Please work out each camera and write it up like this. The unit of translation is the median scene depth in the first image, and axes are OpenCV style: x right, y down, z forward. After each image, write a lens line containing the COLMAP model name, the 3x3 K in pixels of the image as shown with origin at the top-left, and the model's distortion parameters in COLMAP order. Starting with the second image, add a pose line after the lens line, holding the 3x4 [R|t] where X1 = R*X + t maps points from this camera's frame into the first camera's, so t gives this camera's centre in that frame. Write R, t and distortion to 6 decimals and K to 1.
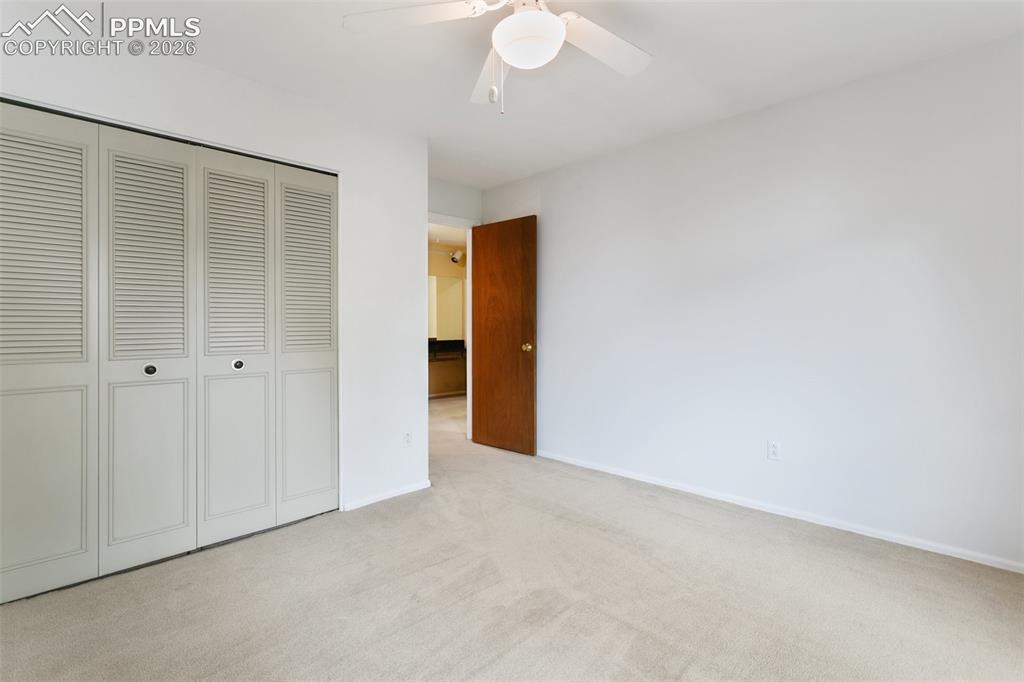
lens RADIAL K [[482.0, 0, 510.3], [0, 482.0, 329.6], [0, 0, 1]] dist [-0.003351, -0.000254]
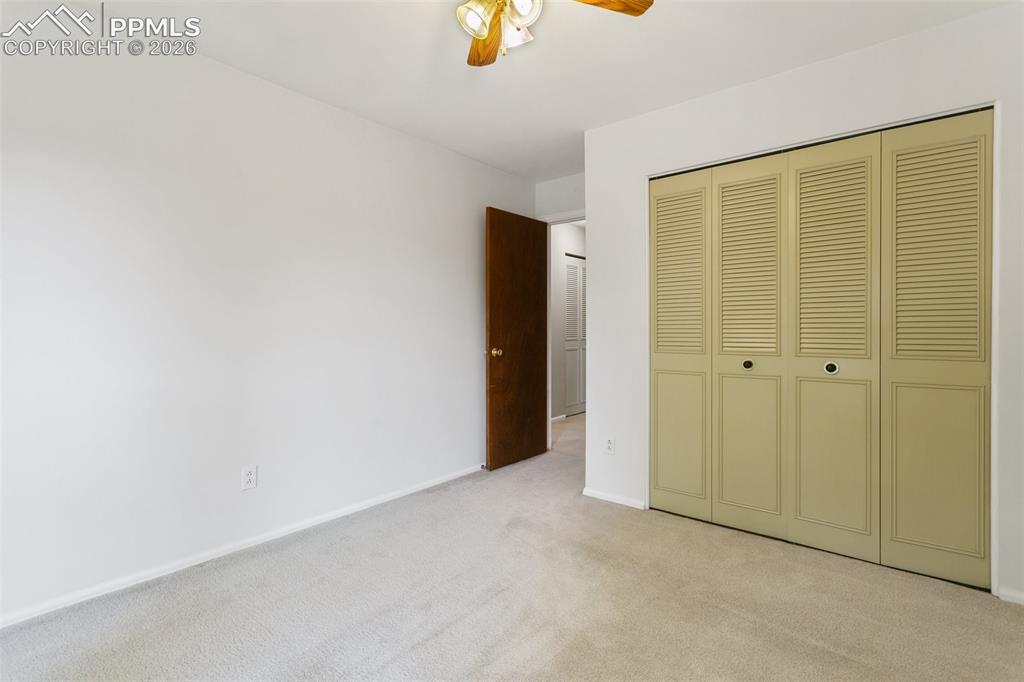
lens RADIAL K [[482.0, 0, 510.3], [0, 482.0, 329.6], [0, 0, 1]] dist [-0.003351, -0.000254]
pose [[0.115581, 0.003121, -0.993293, 0.301533], [-0.001213, 0.999995, 0.003001, -0.003209], [0.993297, 0.000858, 0.115584, 0.290686]]
